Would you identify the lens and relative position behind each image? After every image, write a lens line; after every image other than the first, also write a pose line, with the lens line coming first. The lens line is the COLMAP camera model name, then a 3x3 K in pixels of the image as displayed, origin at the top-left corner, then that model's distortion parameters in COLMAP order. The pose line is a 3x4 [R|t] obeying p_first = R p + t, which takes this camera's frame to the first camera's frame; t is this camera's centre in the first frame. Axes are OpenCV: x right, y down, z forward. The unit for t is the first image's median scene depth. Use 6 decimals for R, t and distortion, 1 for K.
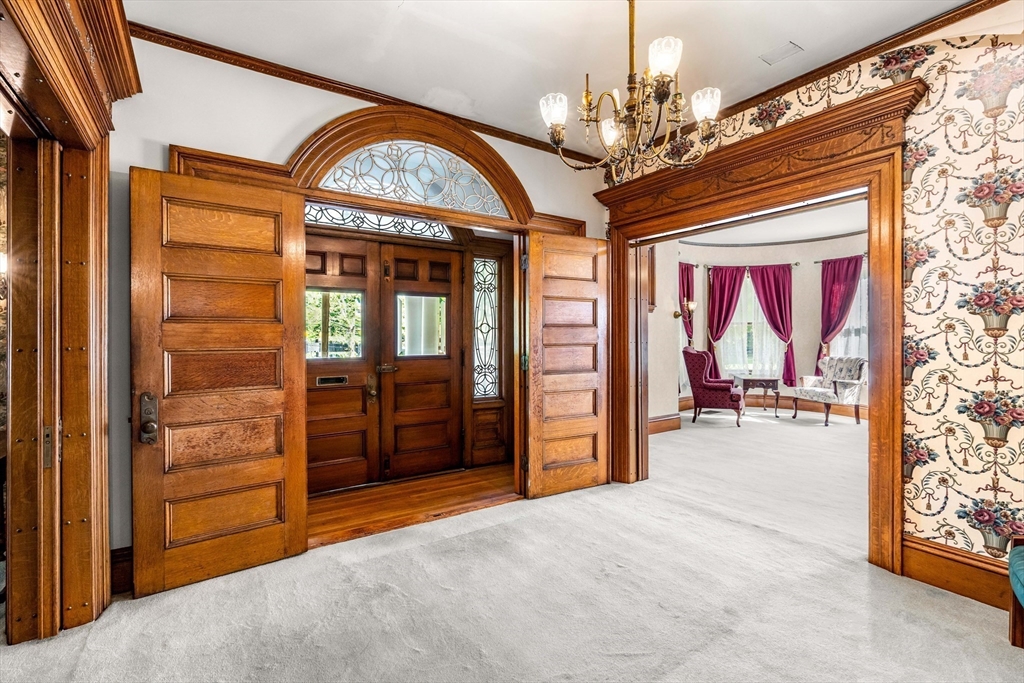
lens RADIAL K [[463.5, 0, 517.0], [0, 463.5, 340.5], [0, 0, 1]] dist [-0.009334, 0.001780]
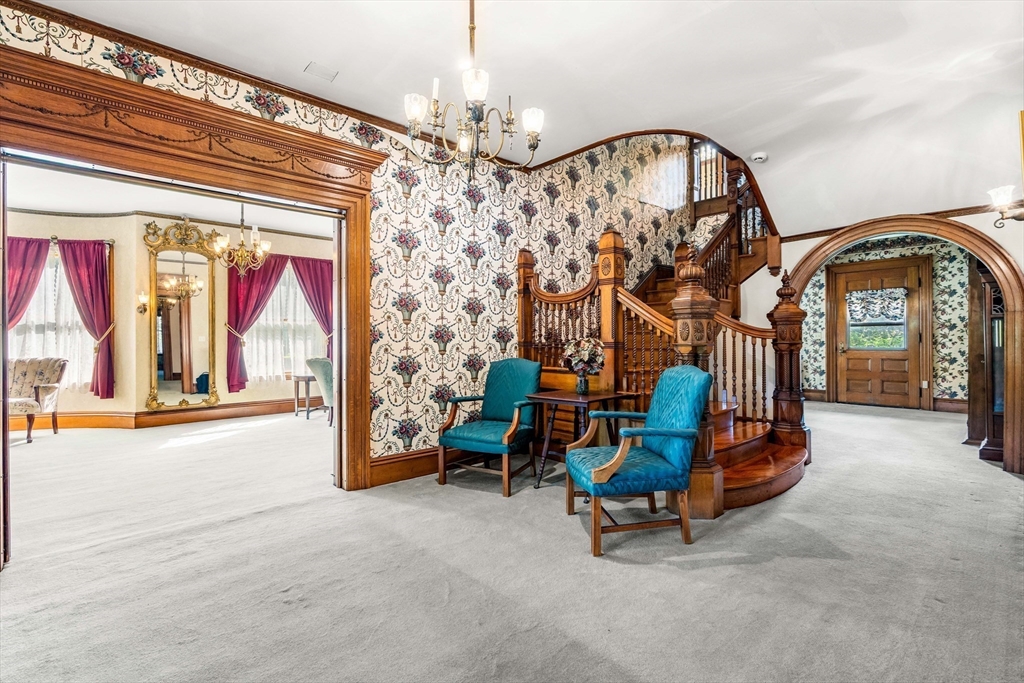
lens RADIAL K [[463.5, 0, 516.9], [0, 463.5, 339.4], [0, 0, 1]] dist [-0.009334, 0.001780]
pose [[-0.130866, 0.007002, 0.991375, -0.560539], [0.013809, 0.999891, -0.005239, 0.048427], [-0.991304, 0.013005, -0.130949, 0.609585]]
